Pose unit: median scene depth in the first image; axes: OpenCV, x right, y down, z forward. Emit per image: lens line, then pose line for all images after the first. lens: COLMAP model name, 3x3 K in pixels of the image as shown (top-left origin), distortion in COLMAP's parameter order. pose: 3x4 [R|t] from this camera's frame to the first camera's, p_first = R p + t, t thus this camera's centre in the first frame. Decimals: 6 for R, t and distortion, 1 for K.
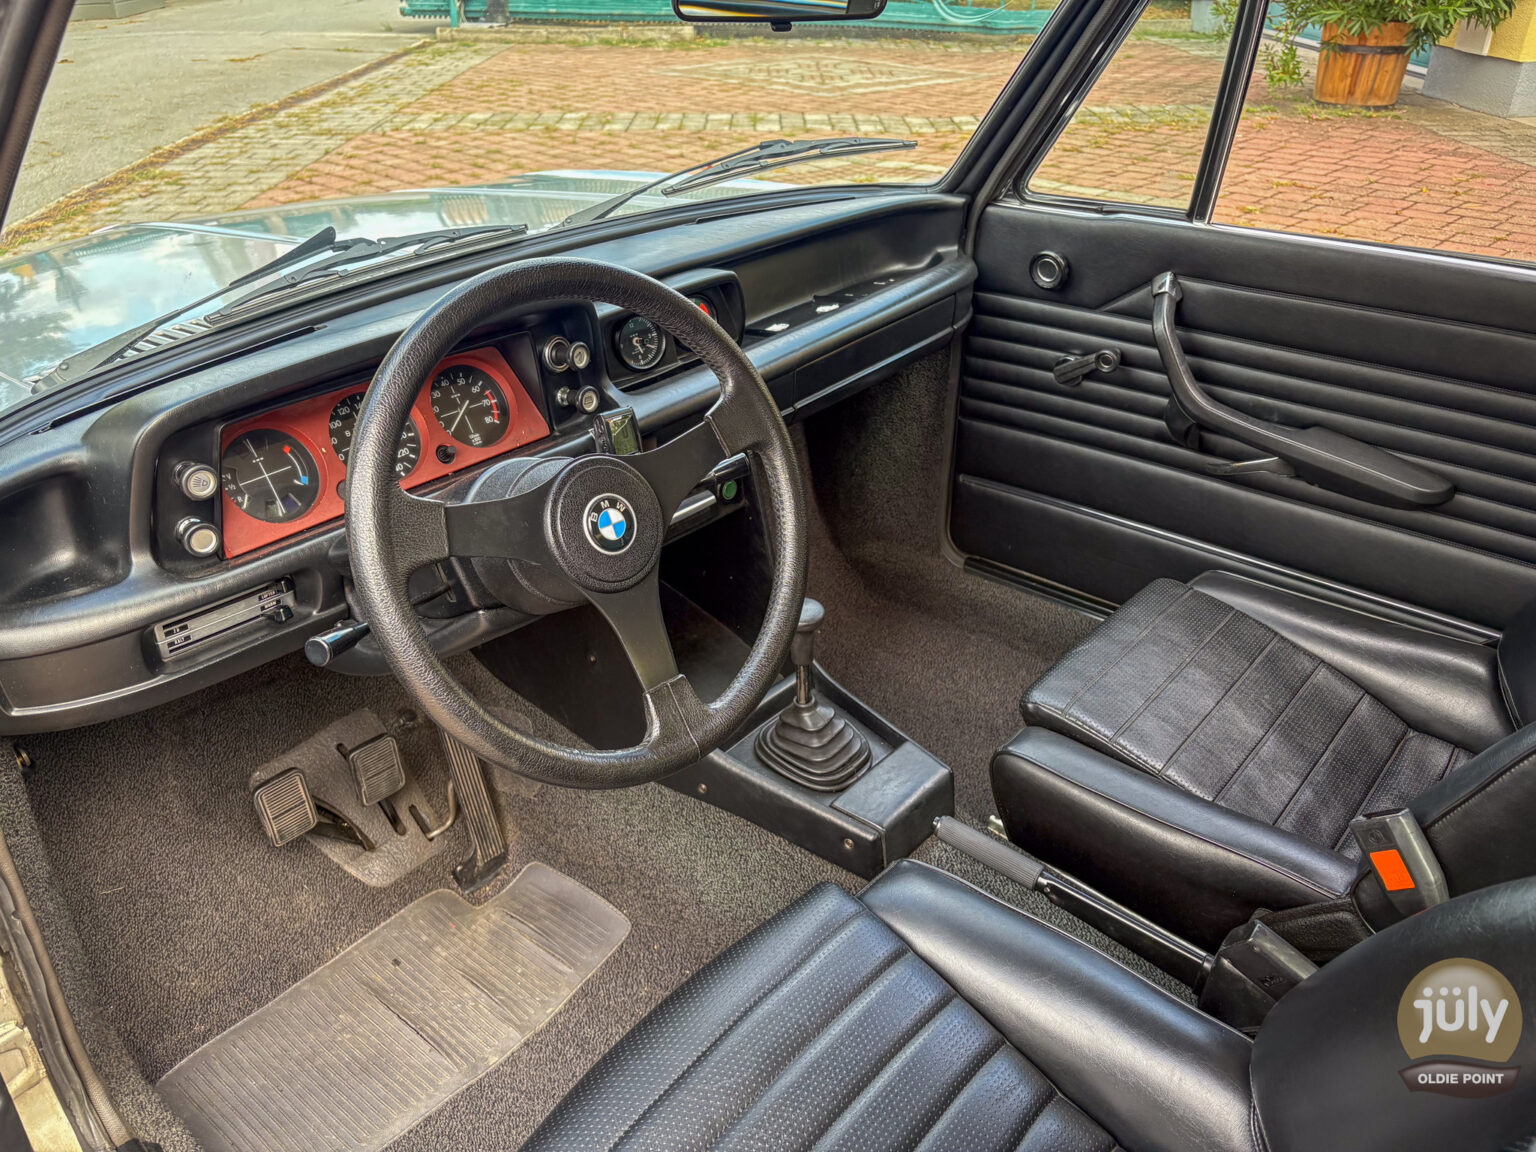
lens RADIAL K [[1163.3, 0, 765.9], [0, 1163.3, 574.0], [0, 0, 1]] dist [0.052128, -0.063949]
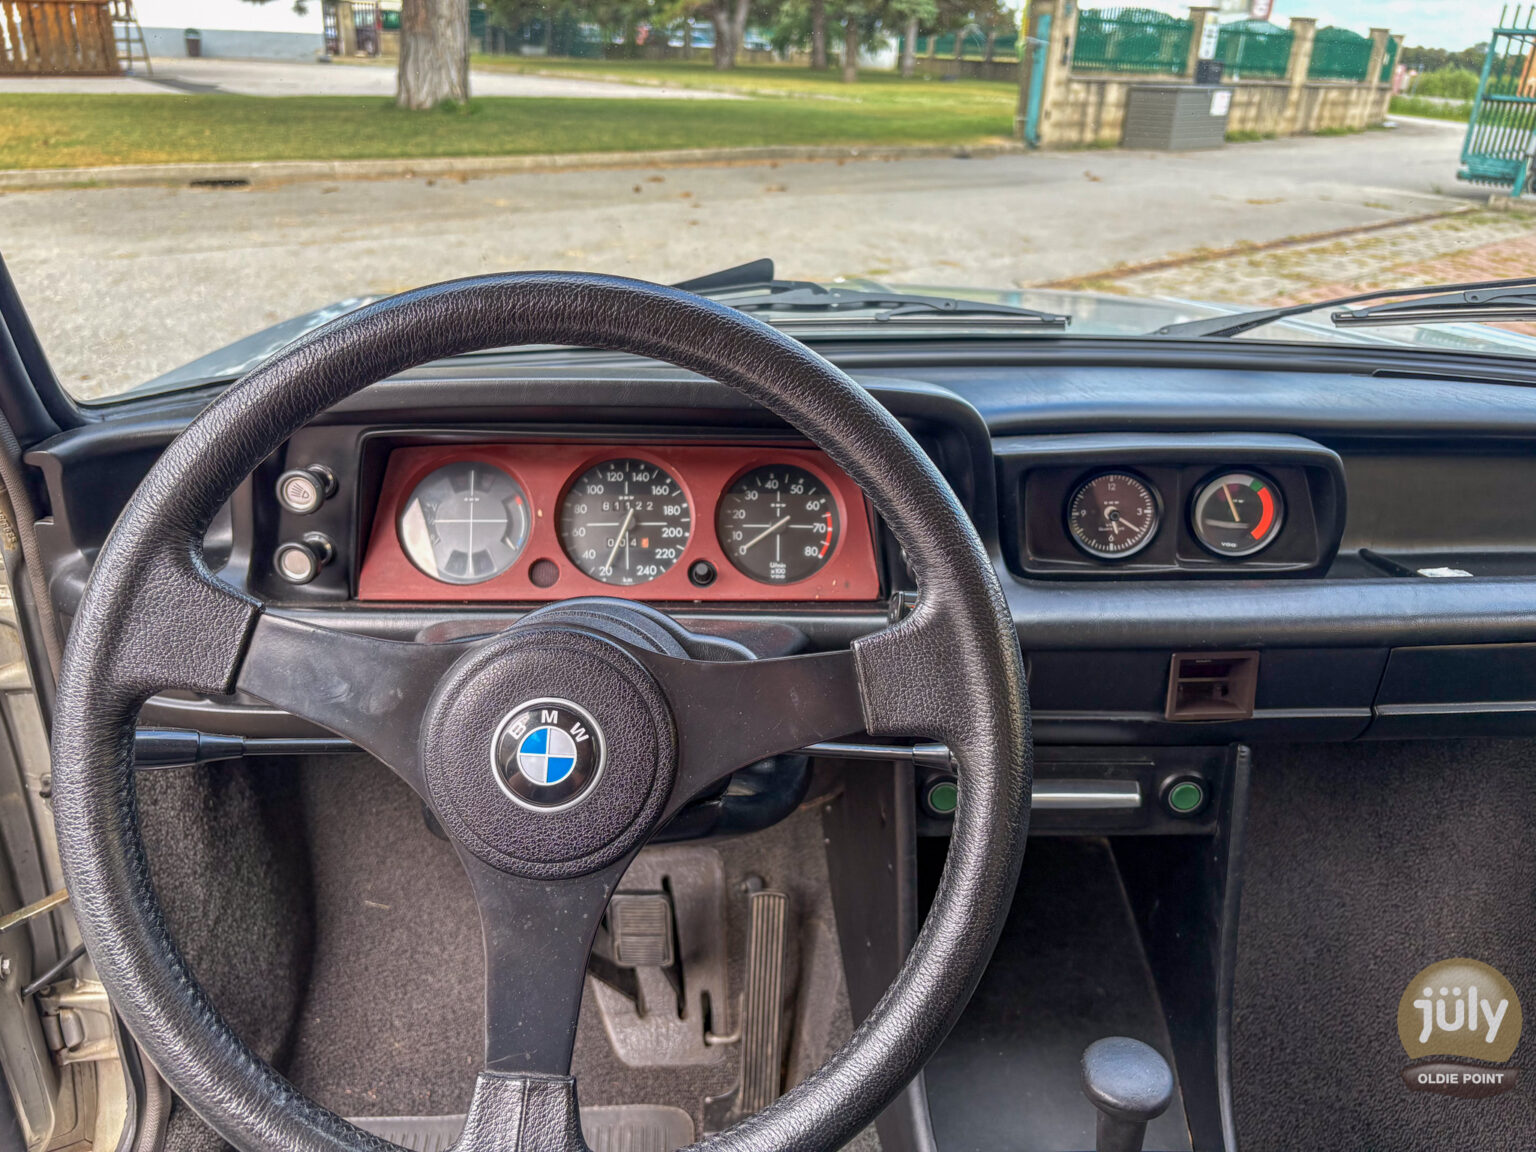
lens RADIAL K [[1190.7, 0, 752.1], [0, 1190.7, 611.5], [0, 0, 1]] dist [0.042446, -0.072436]
pose [[0.699733, 0.328172, -0.634568, 0.154784], [-0.382401, 0.922339, 0.055324, -0.100273], [0.603443, 0.203948, 0.770884, 0.358828]]
